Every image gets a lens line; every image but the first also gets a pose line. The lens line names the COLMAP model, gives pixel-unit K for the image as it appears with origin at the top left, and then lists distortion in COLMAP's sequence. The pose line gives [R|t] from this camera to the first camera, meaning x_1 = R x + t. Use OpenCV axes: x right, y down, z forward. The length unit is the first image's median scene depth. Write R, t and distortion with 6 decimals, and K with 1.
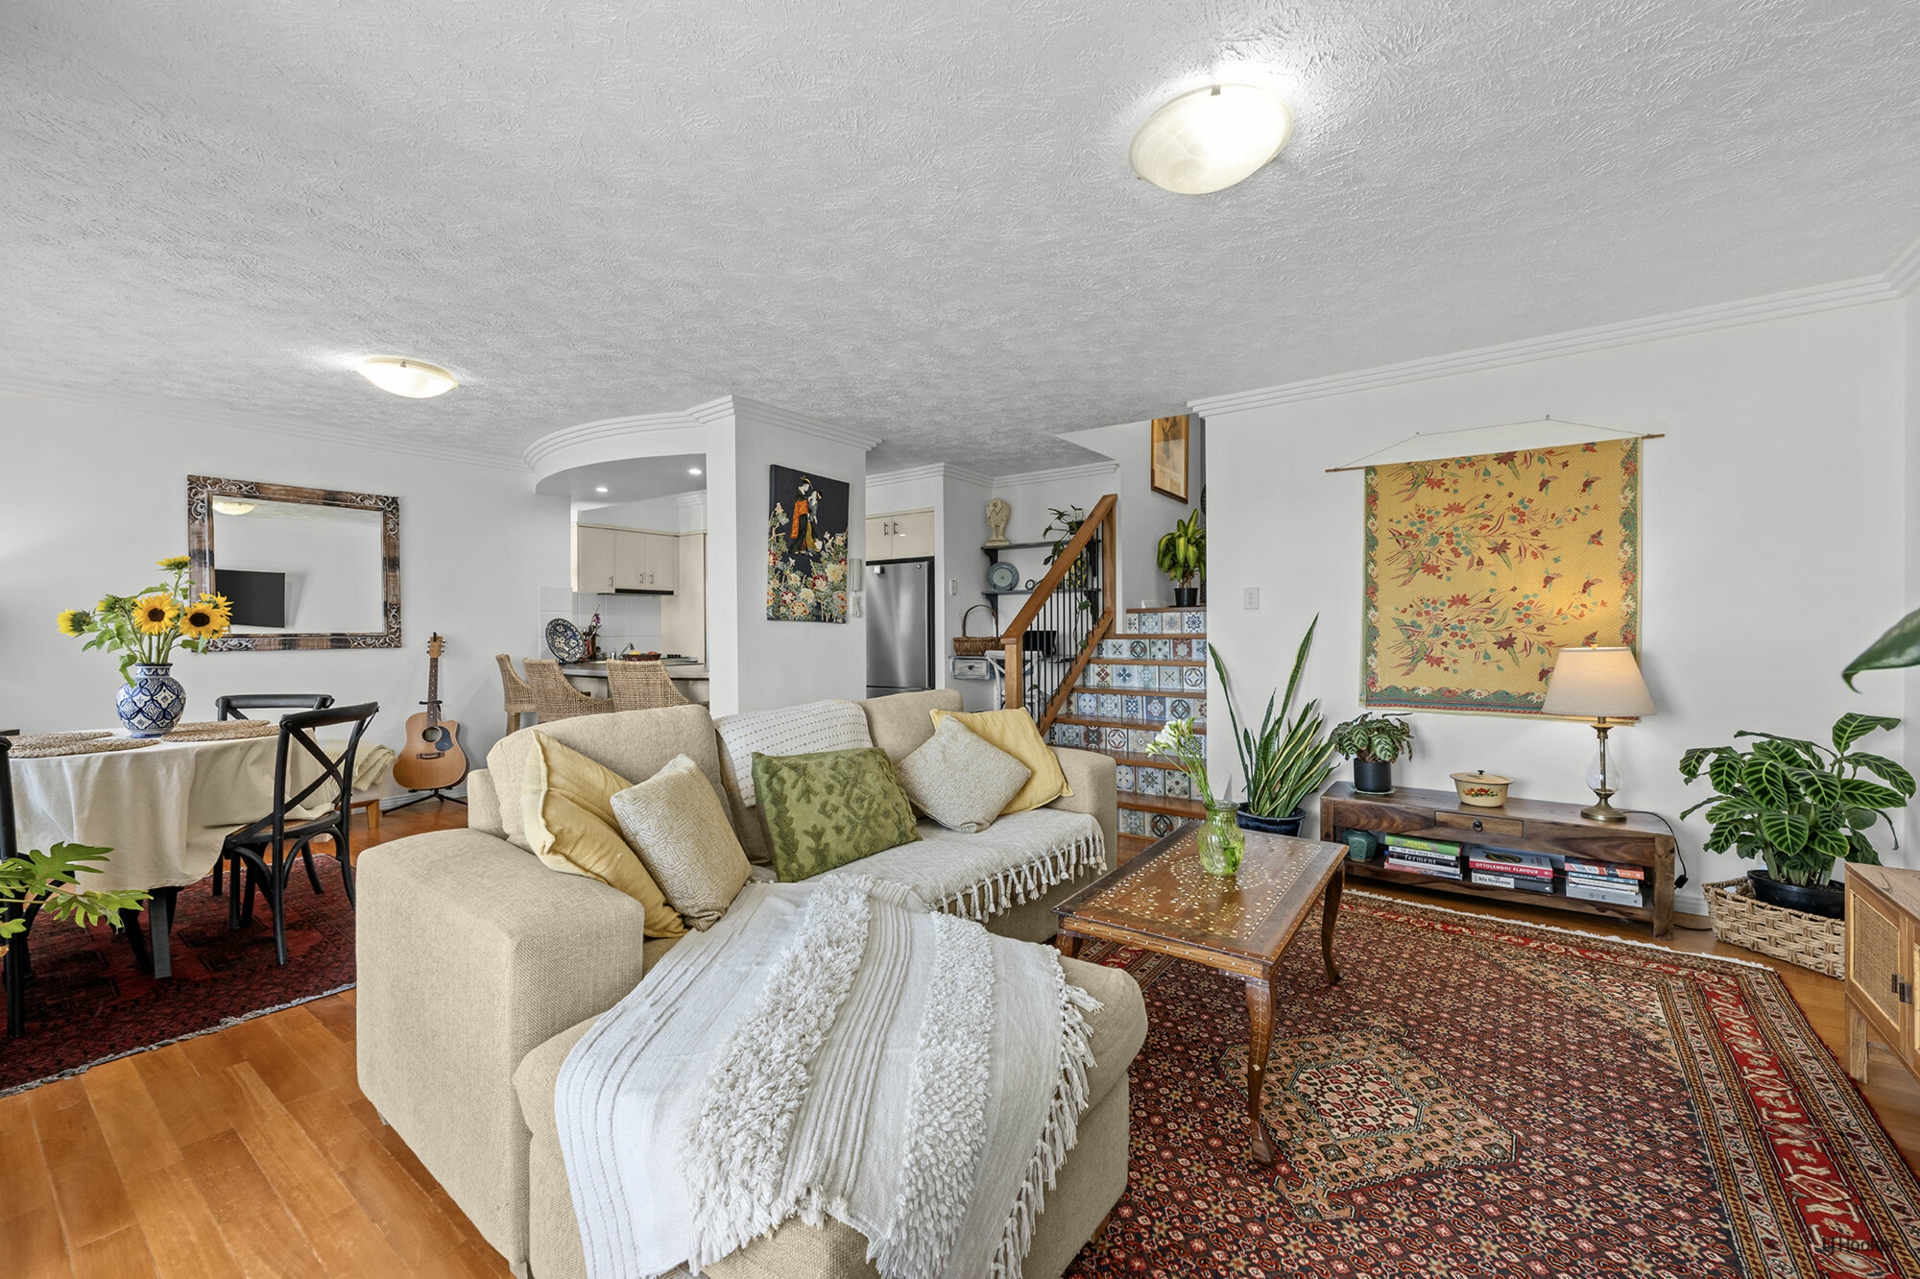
lens RADIAL K [[759.0, 0, 949.0], [0, 759.0, 628.0], [0, 0, 1]] dist [0.002072, -0.000024]
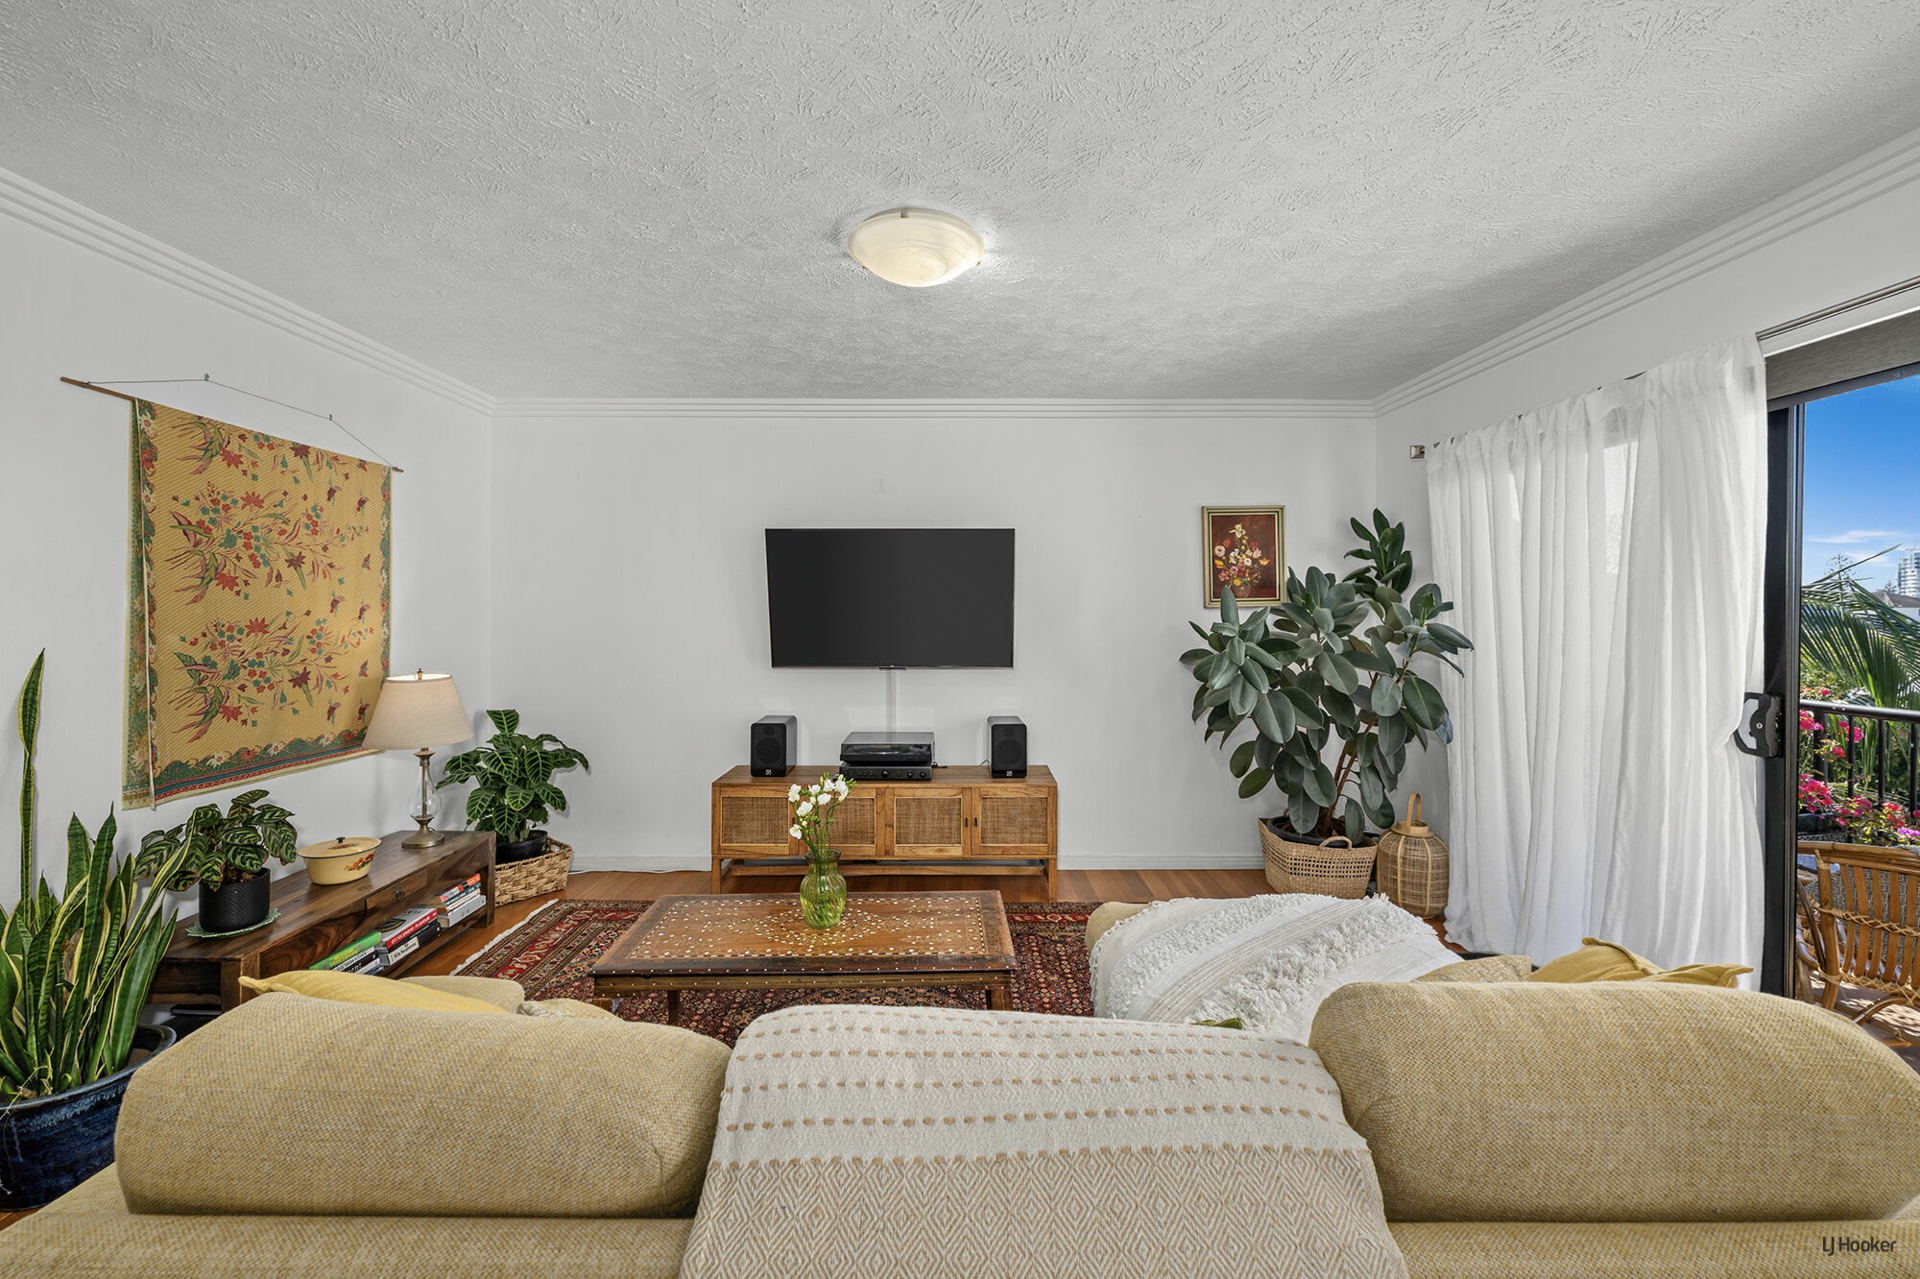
lens RADIAL K [[767.6, 0, 970.3], [0, 767.6, 611.1], [0, 0, 1]] dist [0.001454, -0.000198]
pose [[-0.615137, 0.001472, 0.788419, -0.345829], [-0.003505, 0.999983, -0.004601, -0.050918], [-0.788412, -0.005594, -0.615122, 0.925736]]
